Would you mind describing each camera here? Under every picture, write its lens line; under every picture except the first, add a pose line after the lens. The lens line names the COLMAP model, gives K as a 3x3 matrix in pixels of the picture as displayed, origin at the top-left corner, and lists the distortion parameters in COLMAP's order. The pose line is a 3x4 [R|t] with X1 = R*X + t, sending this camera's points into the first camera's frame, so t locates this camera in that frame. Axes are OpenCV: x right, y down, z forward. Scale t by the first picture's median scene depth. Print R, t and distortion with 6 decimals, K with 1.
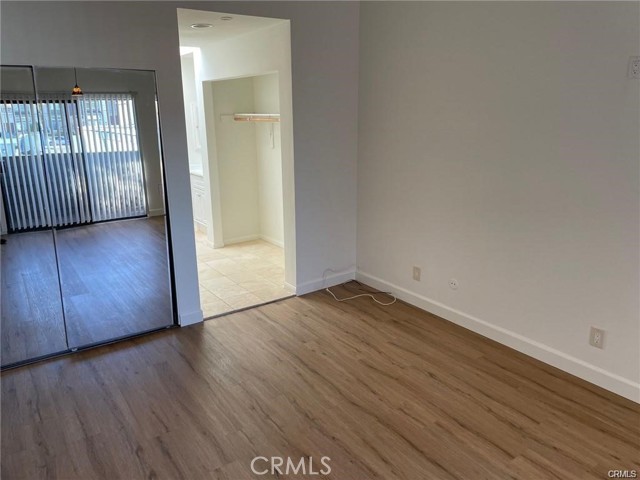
lens RADIAL K [[484.1, 0, 319.5], [0, 484.1, 236.4], [0, 0, 1]] dist [0.149154, -0.183745]
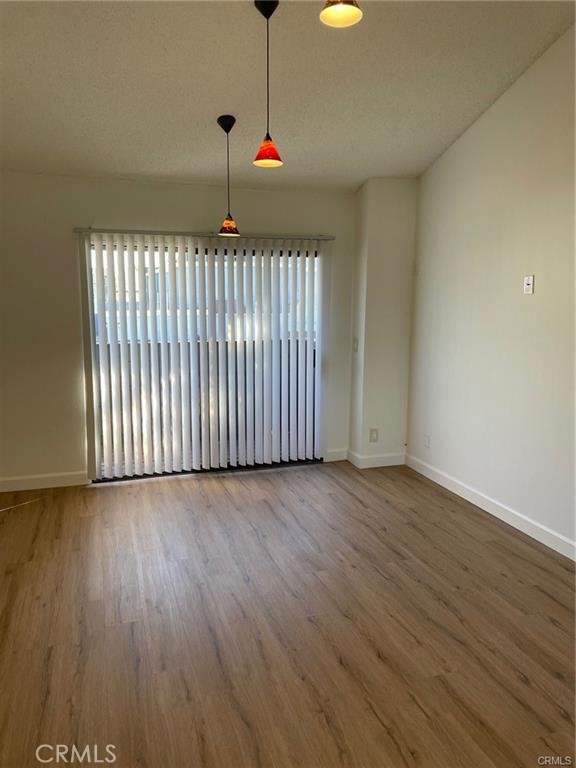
lens RADIAL K [[580.9, 0, 288.0], [0, 580.9, 384.0], [0, 0, 1]] dist [0.149154, -0.183745]
pose [[-0.956675, -0.044526, 0.287735, -0.185837], [0.073178, 0.919746, 0.385633, -0.357773], [-0.281813, 0.389981, -0.876639, 1.560921]]
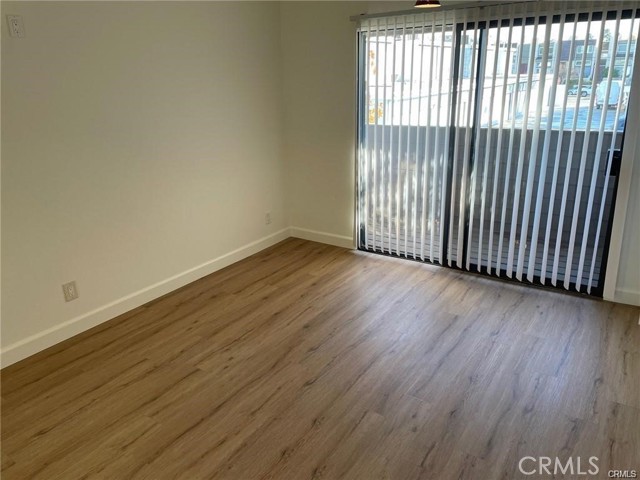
lens RADIAL K [[484.1, 0, 319.5], [0, 484.1, 236.4], [0, 0, 1]] dist [0.149154, -0.183745]
pose [[-0.355833, -0.284535, 0.890181, -0.586041], [0.262183, 0.883878, 0.387323, -0.185212], [-0.897019, 0.371213, -0.239913, 0.813166]]
